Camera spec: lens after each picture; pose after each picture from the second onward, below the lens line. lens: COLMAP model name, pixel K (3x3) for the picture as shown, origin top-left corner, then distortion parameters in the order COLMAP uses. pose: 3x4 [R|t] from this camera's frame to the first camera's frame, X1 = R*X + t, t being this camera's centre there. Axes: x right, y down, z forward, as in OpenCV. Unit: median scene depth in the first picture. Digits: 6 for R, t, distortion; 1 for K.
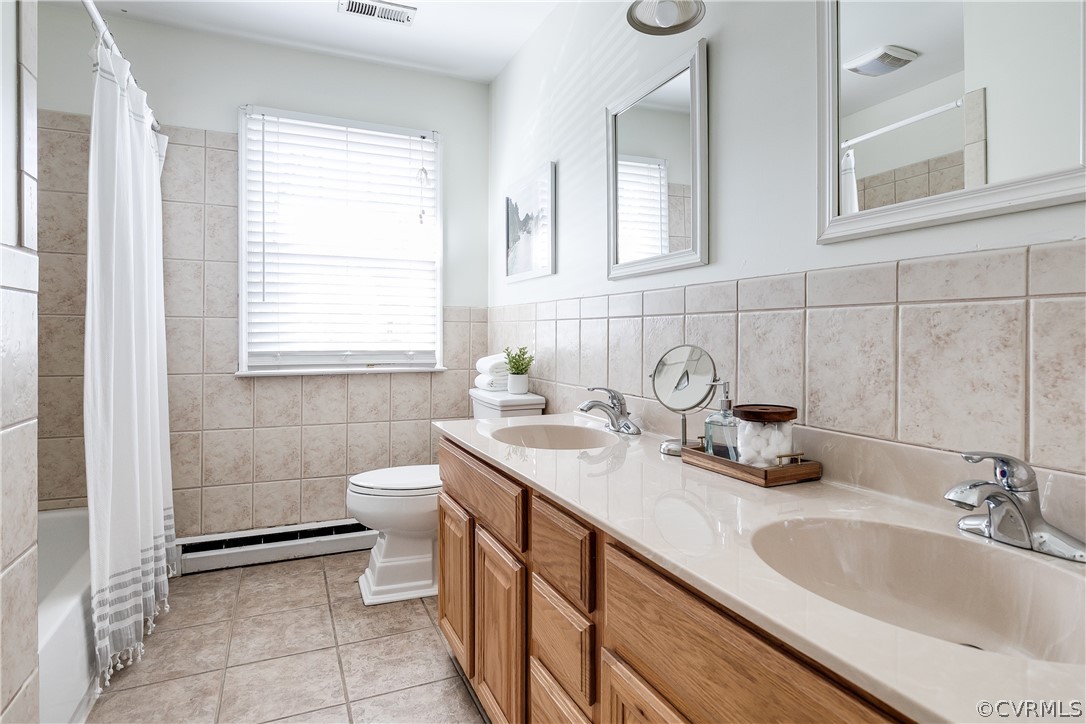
lens RADIAL K [[649.3, 0, 543.0], [0, 649.3, 362.0], [0, 0, 1]] dist [0.052182, -0.000535]
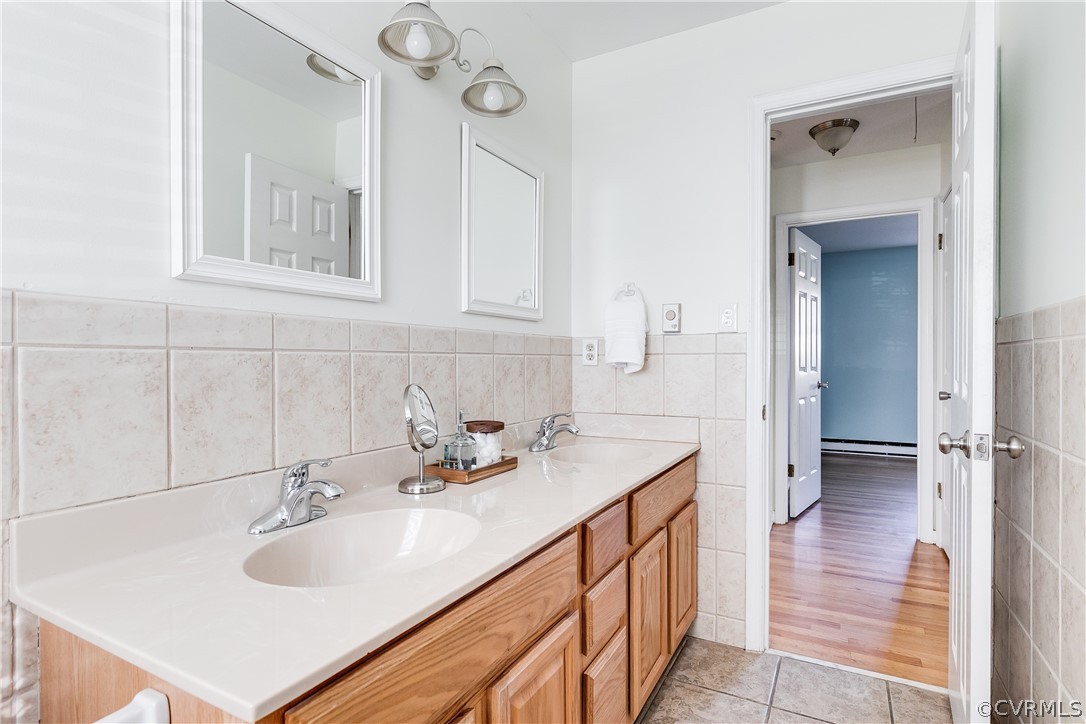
lens RADIAL K [[552.7, 0, 543.0], [0, 552.7, 362.0], [0, 0, 1]] dist [-0.001302, -0.000643]
pose [[-0.618961, 0.024192, 0.785049, -0.483582], [0.059002, 0.998133, 0.015761, -0.051273], [-0.783203, 0.056075, -0.619233, 1.153070]]
